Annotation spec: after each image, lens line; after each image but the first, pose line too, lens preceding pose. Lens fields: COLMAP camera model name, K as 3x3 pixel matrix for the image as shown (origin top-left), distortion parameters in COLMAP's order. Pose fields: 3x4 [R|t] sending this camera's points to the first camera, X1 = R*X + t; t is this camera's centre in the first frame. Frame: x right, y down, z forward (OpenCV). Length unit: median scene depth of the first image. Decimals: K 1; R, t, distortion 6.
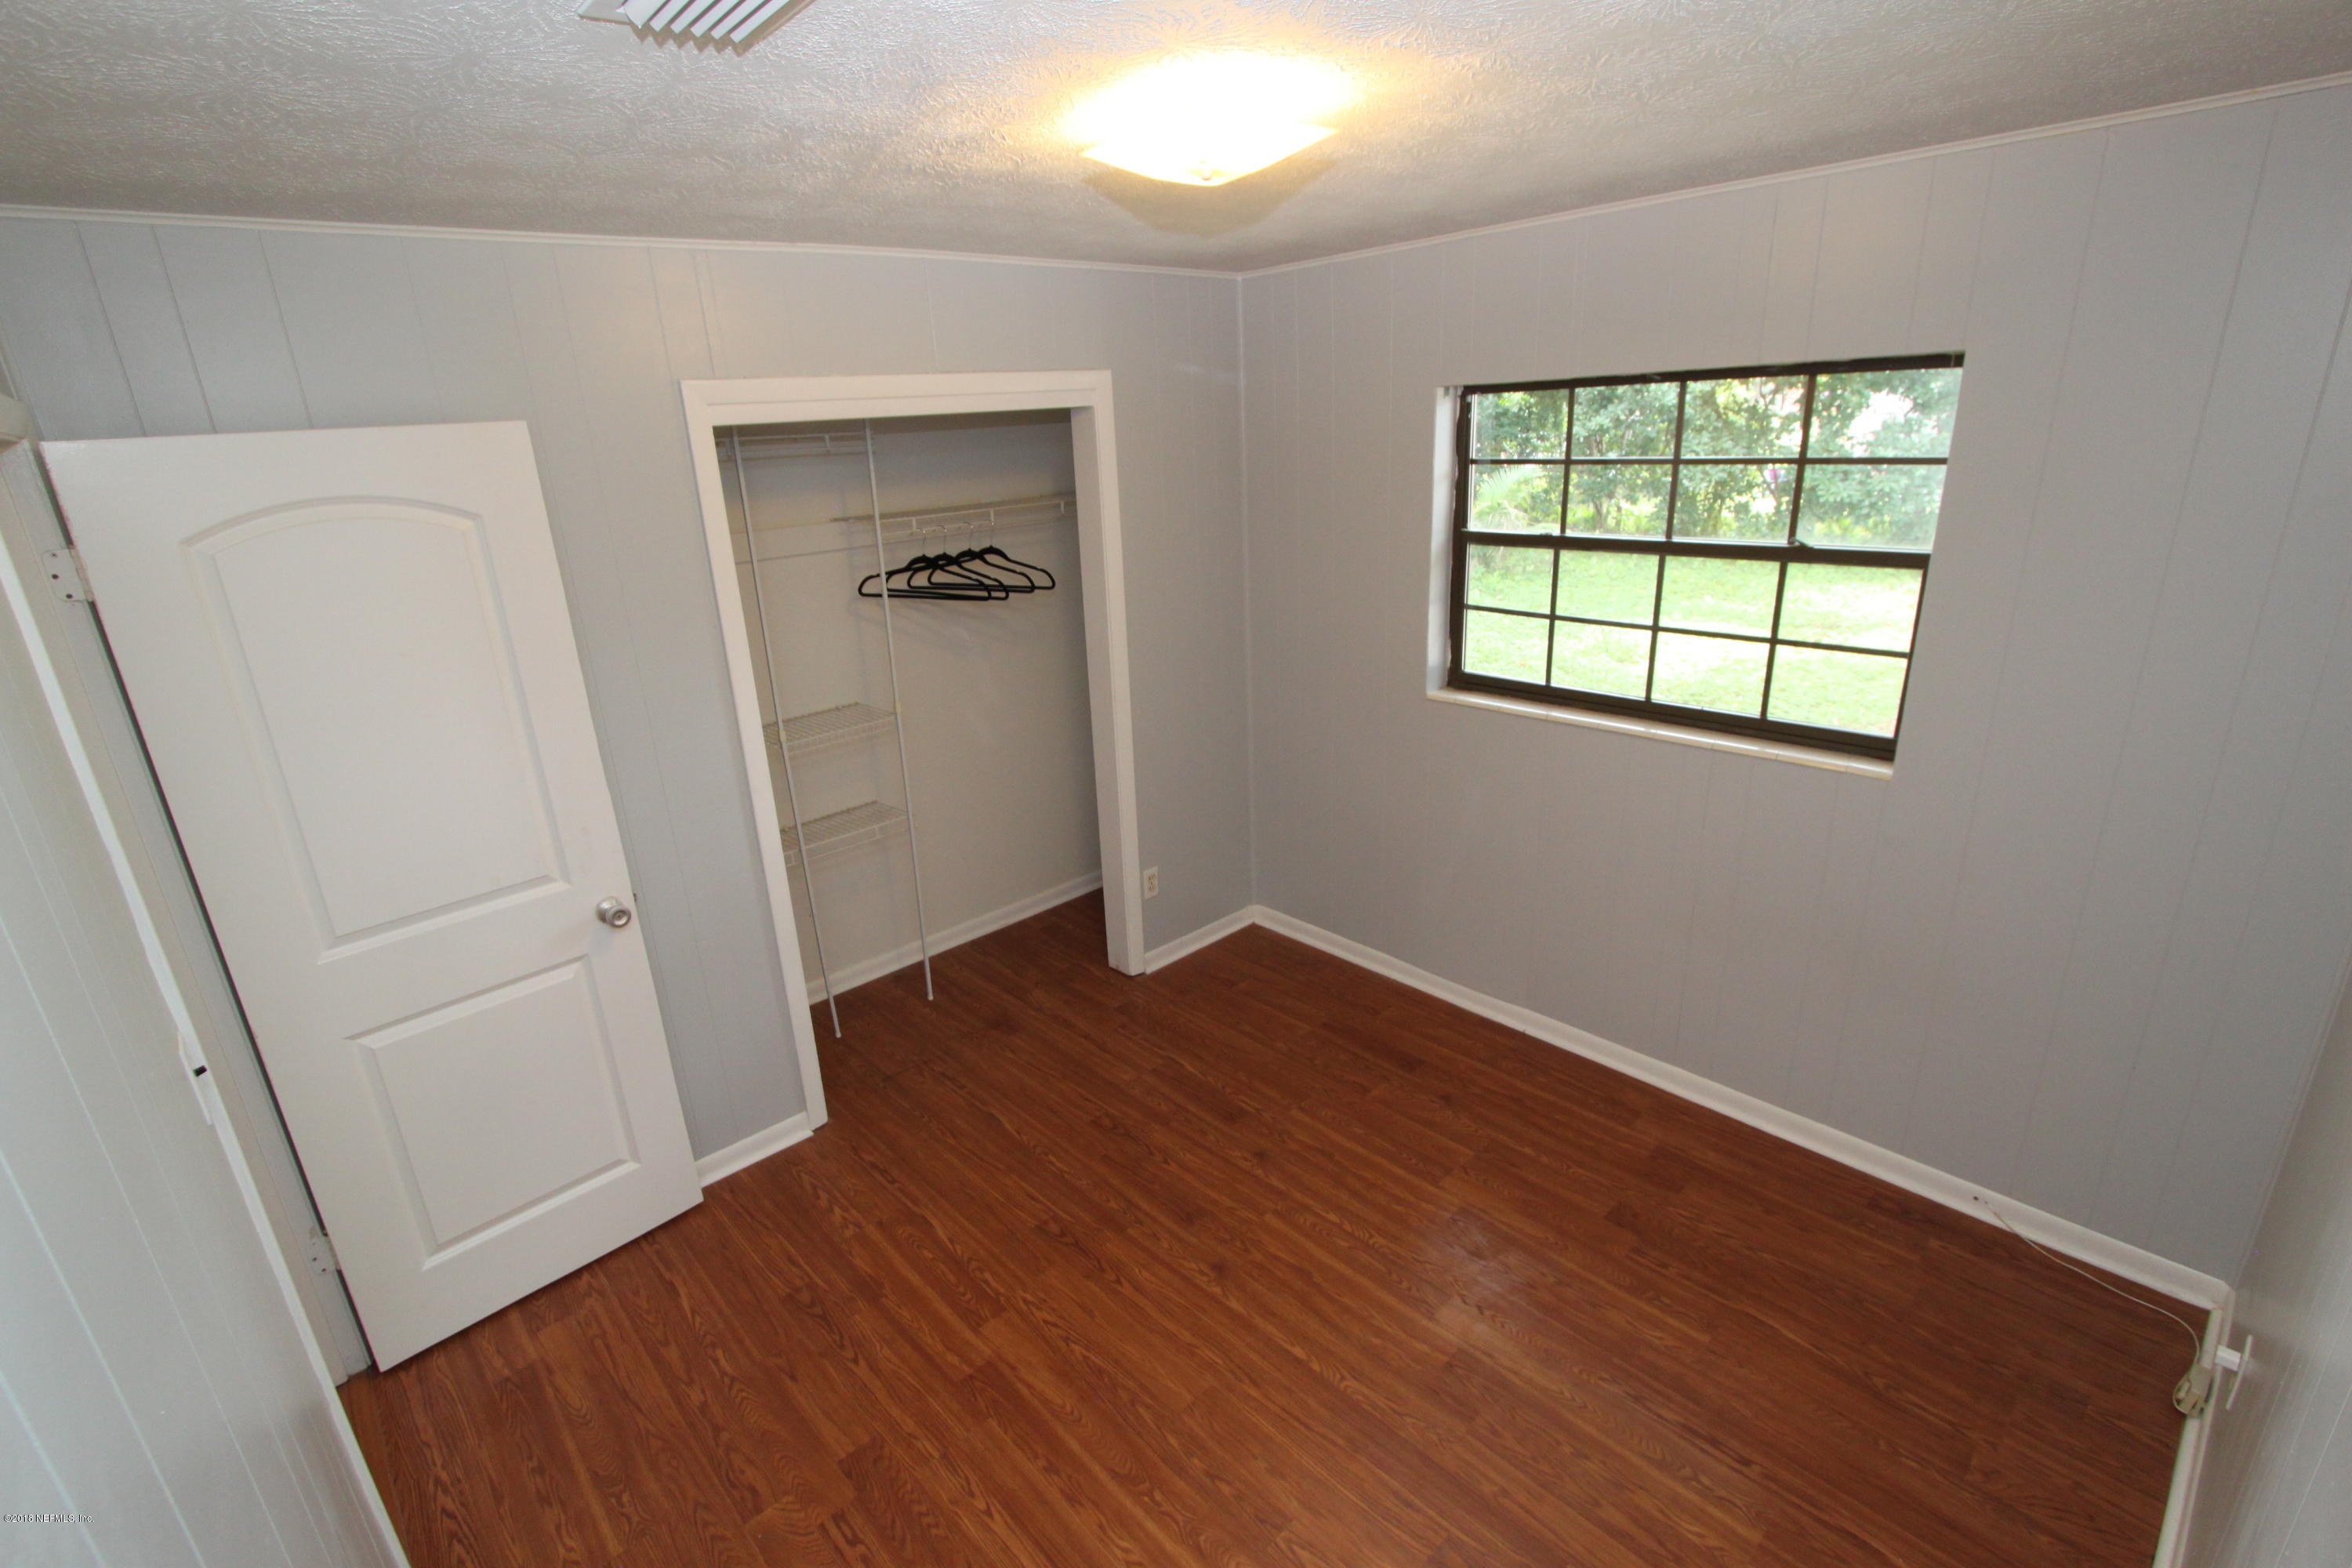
lens RADIAL K [[1072.0, 0, 1155.6], [0, 1072.0, 784.1], [0, 0, 1]] dist [-0.017035, 0.001513]
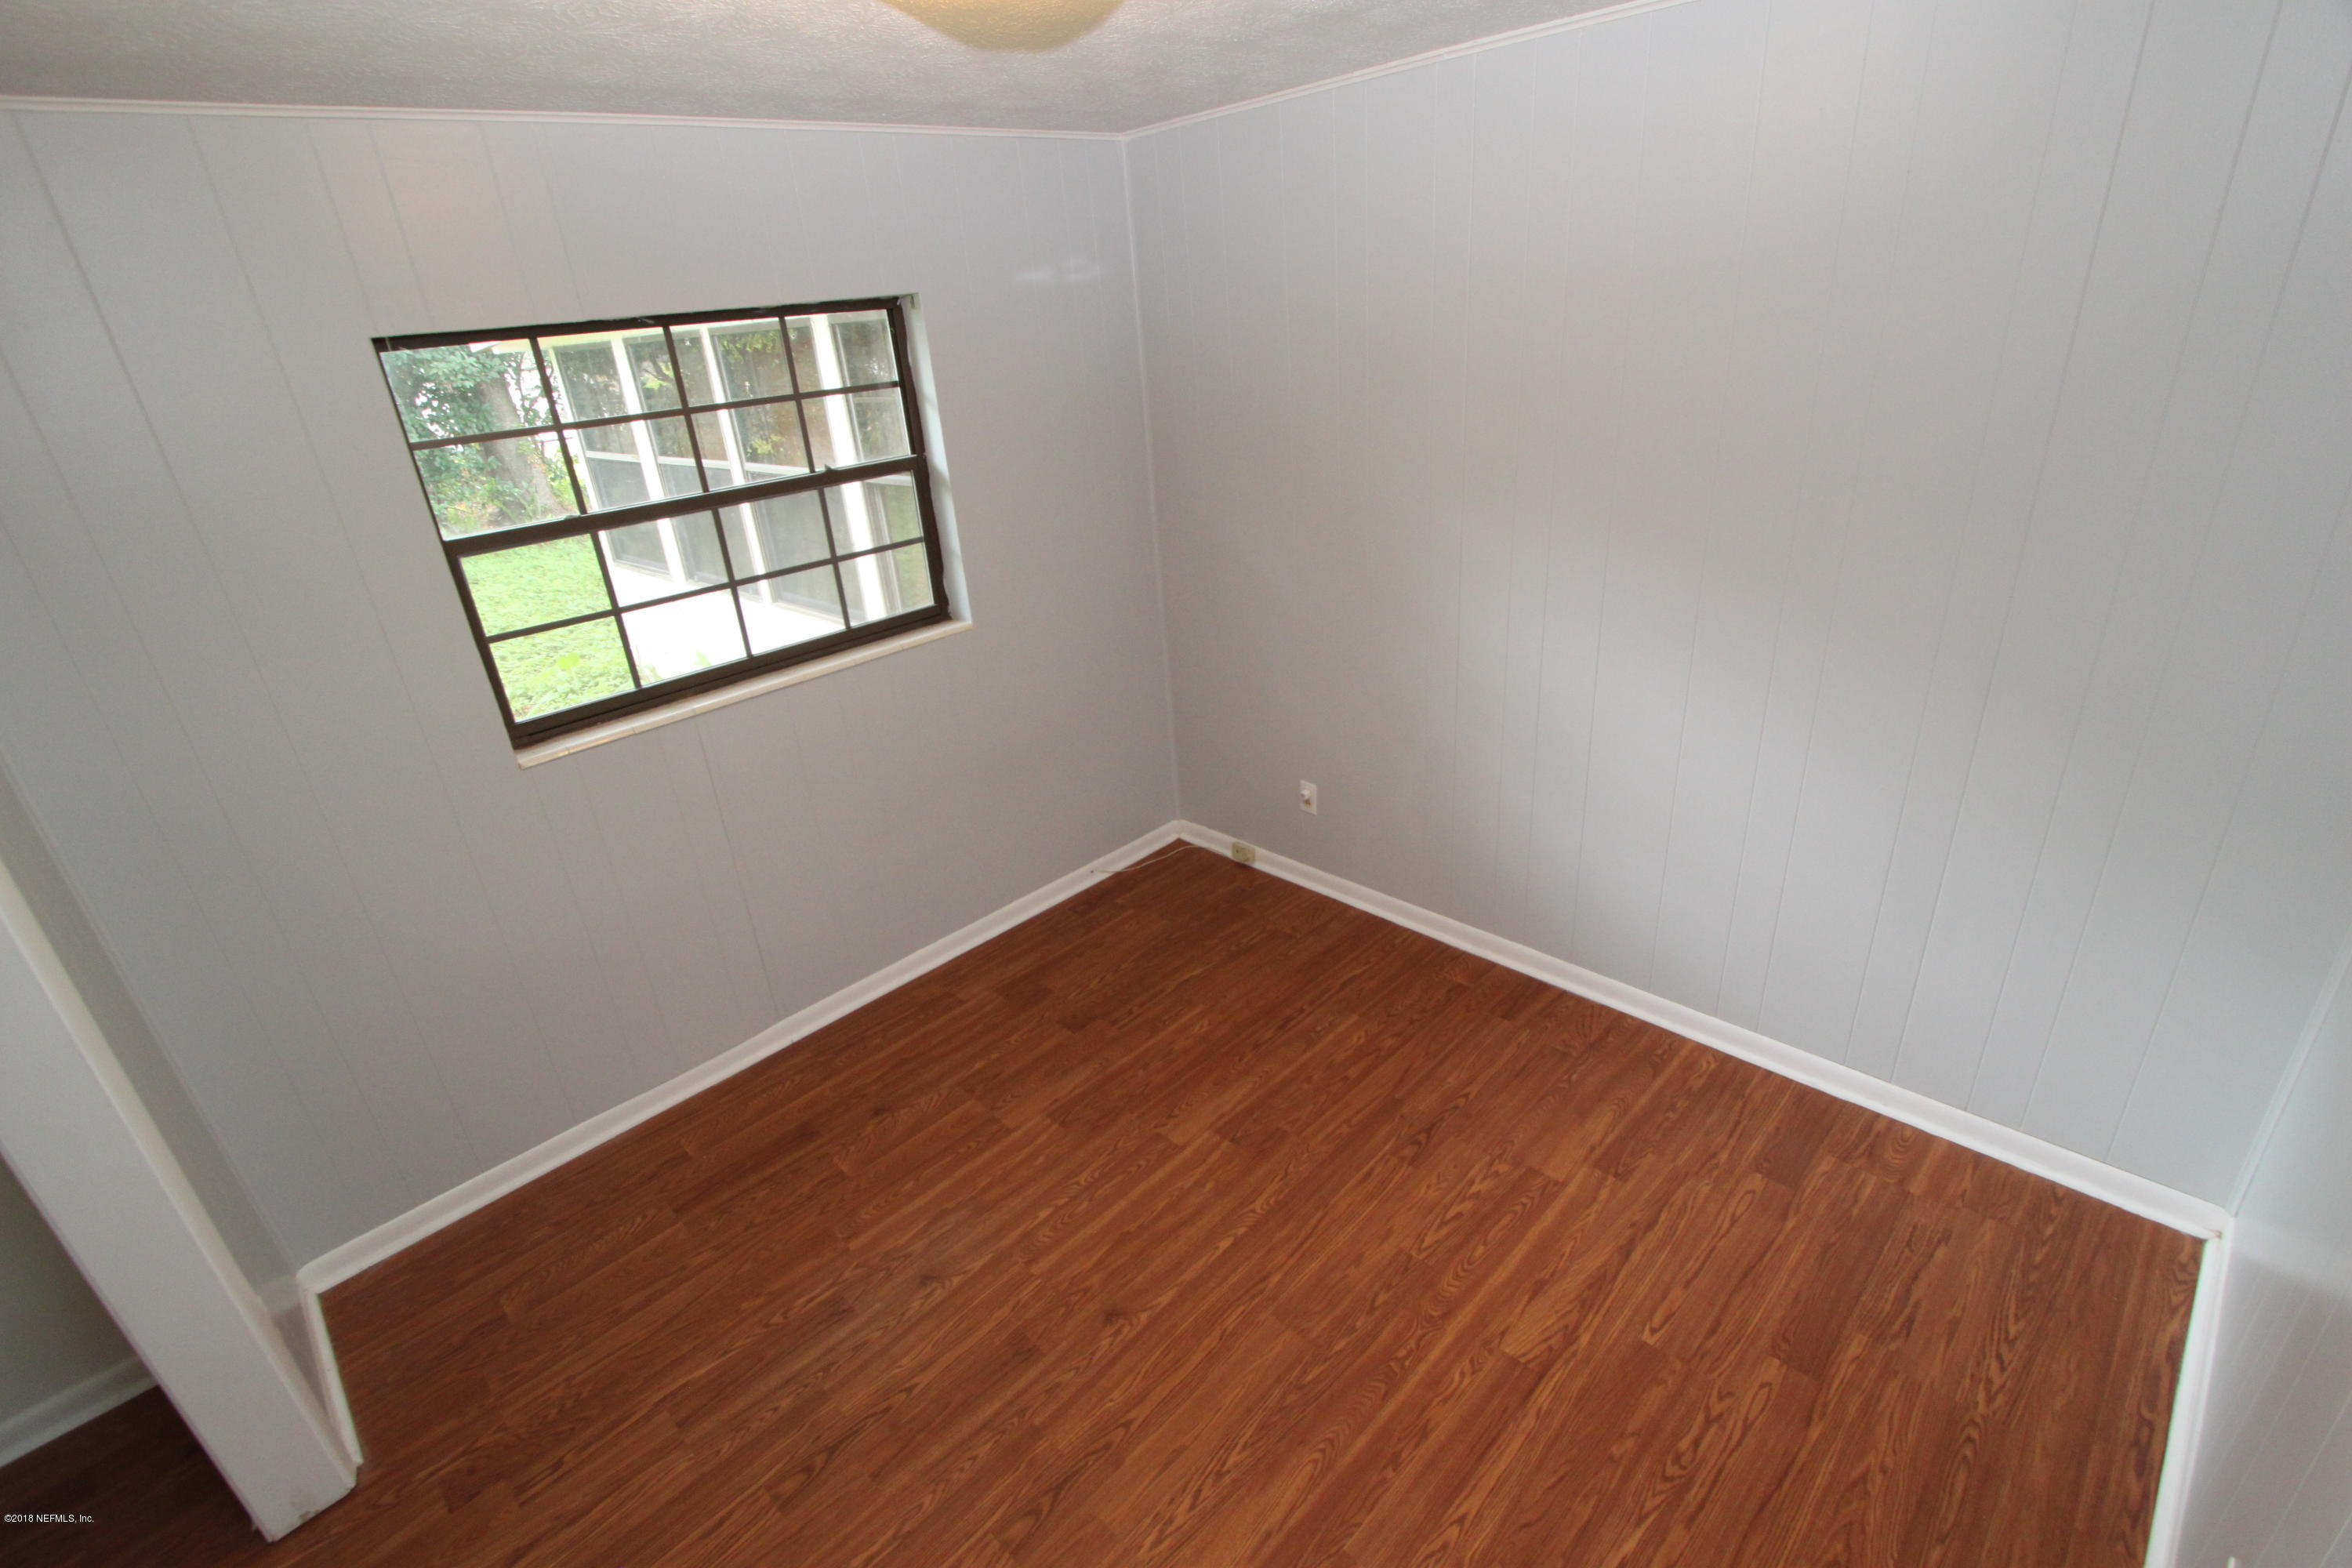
lens RADIAL K [[1070.5, 0, 1161.5], [0, 1070.5, 782.3], [0, 0, 1]] dist [-0.008541, 0.000415]
pose [[-0.040323, -0.359369, 0.932324, -0.601094], [0.397965, 0.850103, 0.344888, -0.201179], [-0.916514, 0.384939, 0.108737, 0.705740]]
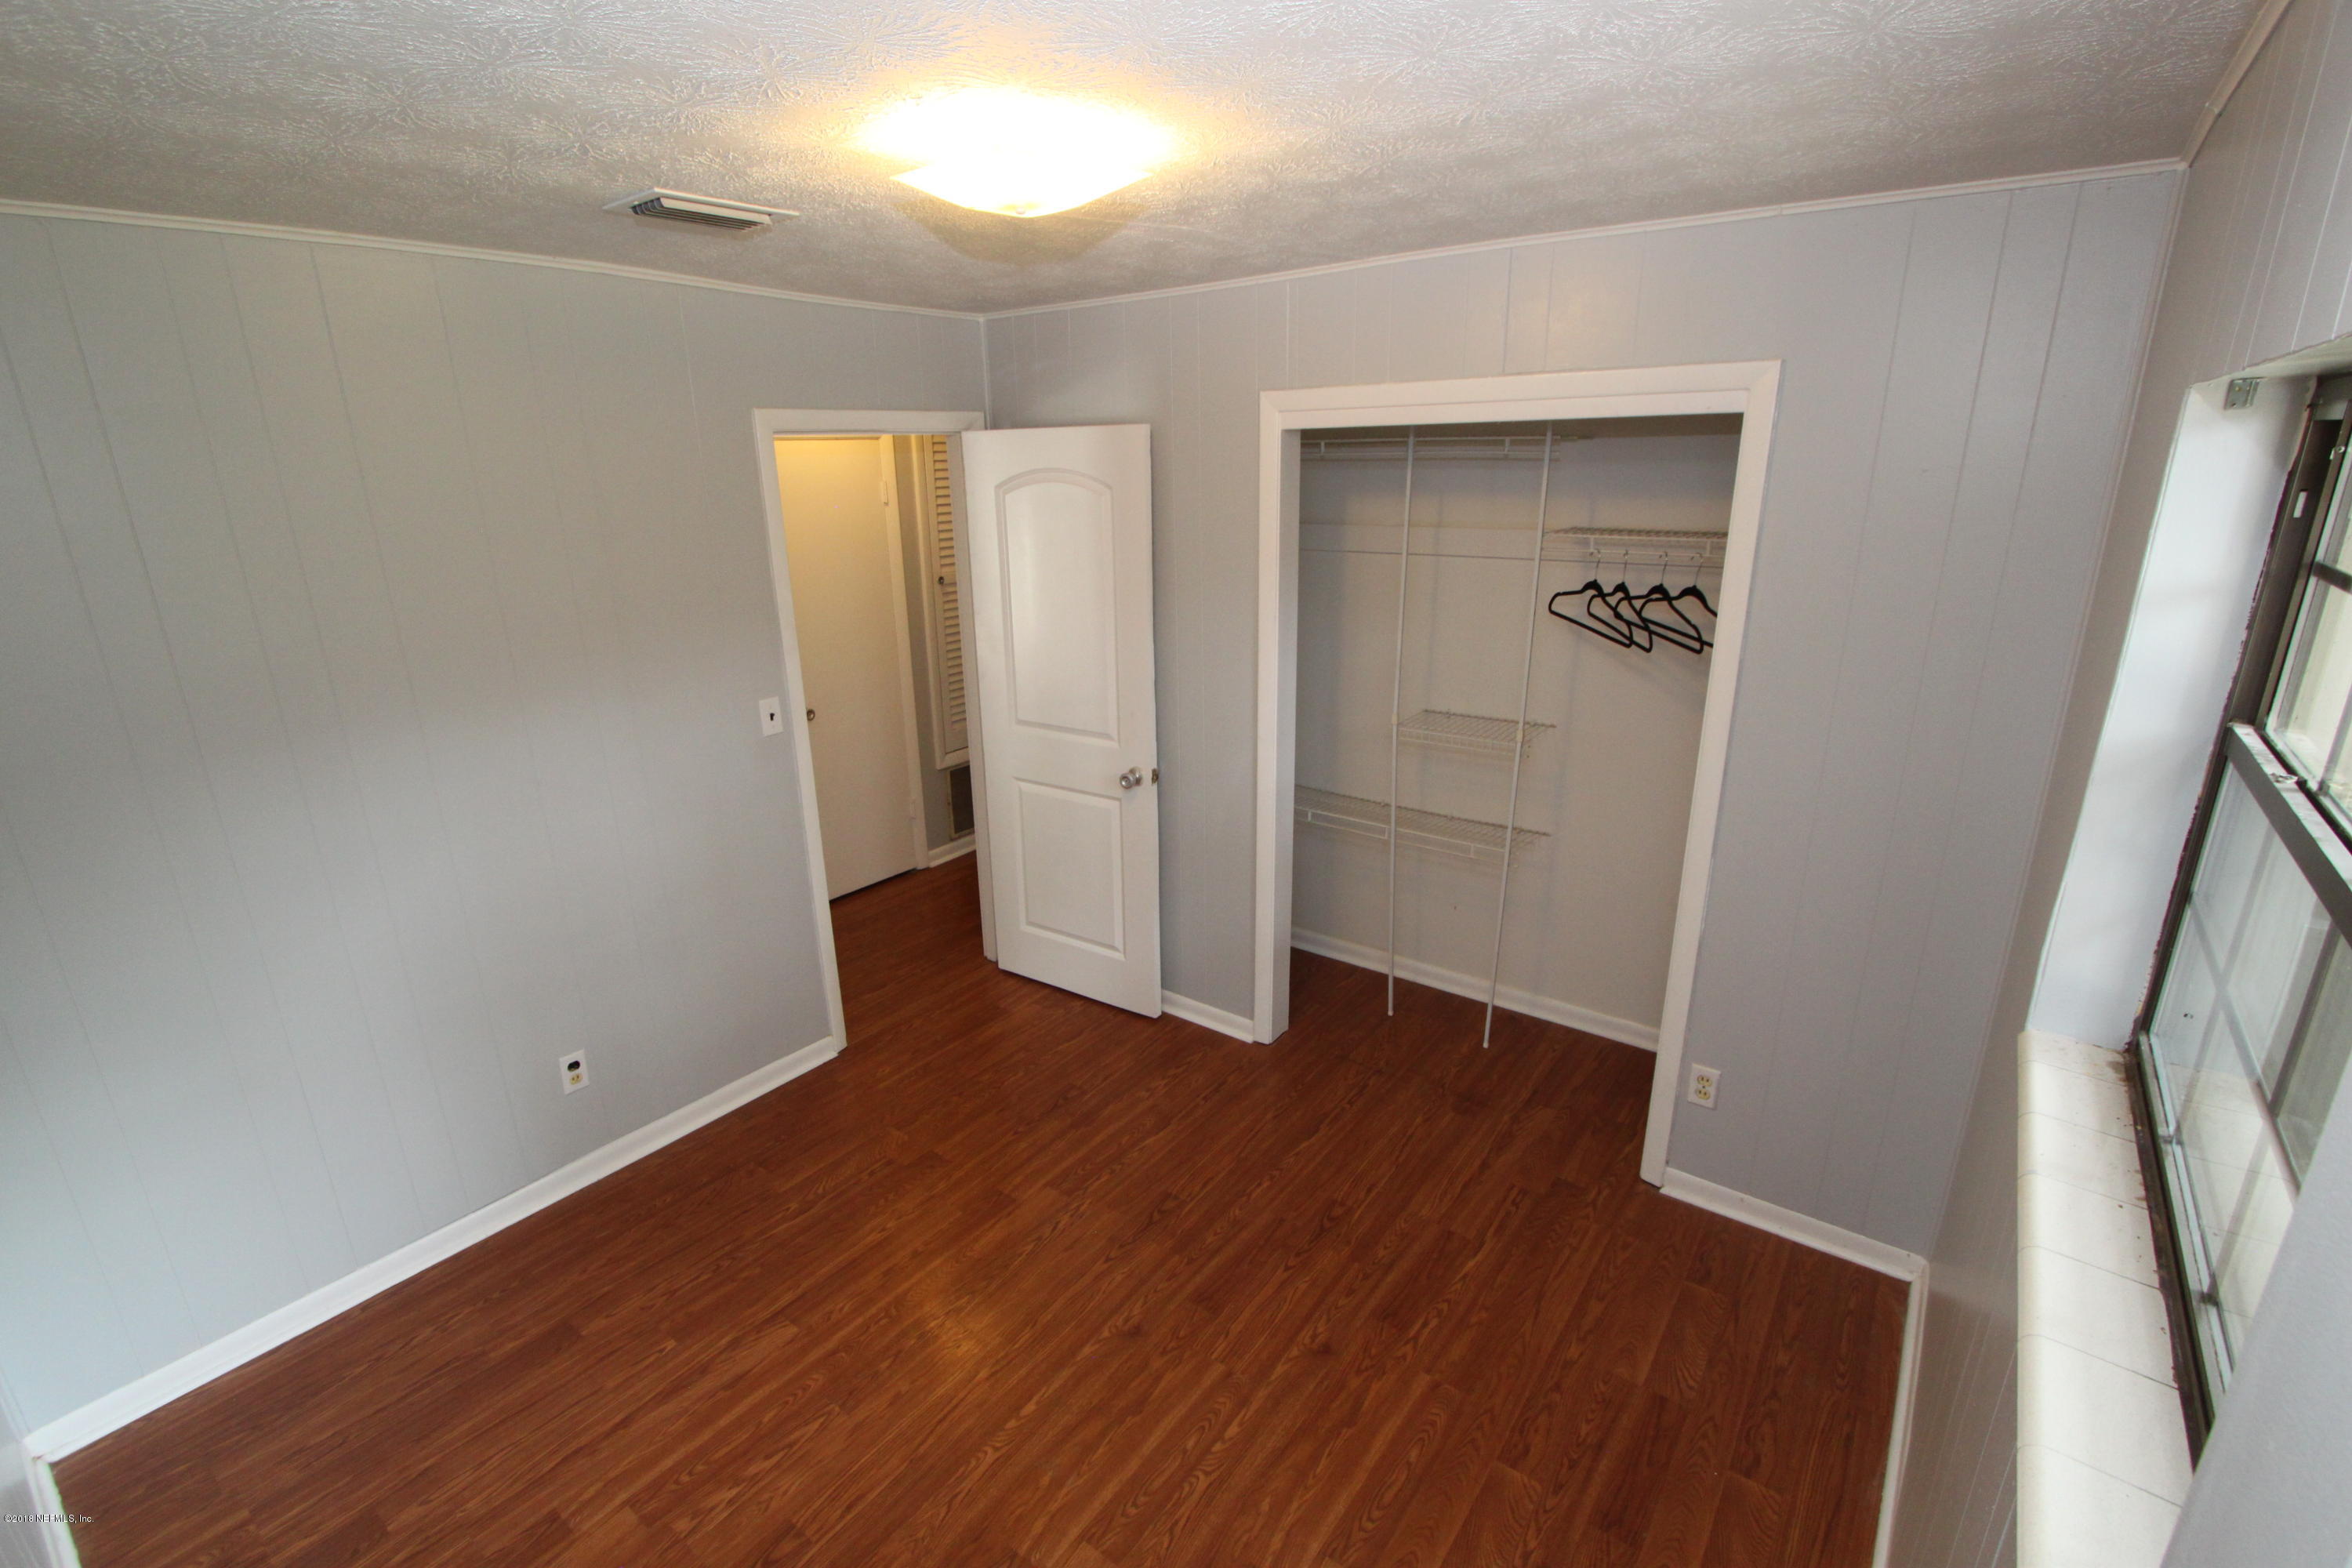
lens RADIAL K [[1072.0, 0, 1155.6], [0, 1072.0, 784.1], [0, 0, 1]] dist [-0.017035, 0.001513]
pose [[0.178226, 0.339437, -0.923590, 0.784170], [-0.303711, 0.911765, 0.276484, -0.266198], [0.935946, 0.231228, 0.265591, 0.654052]]
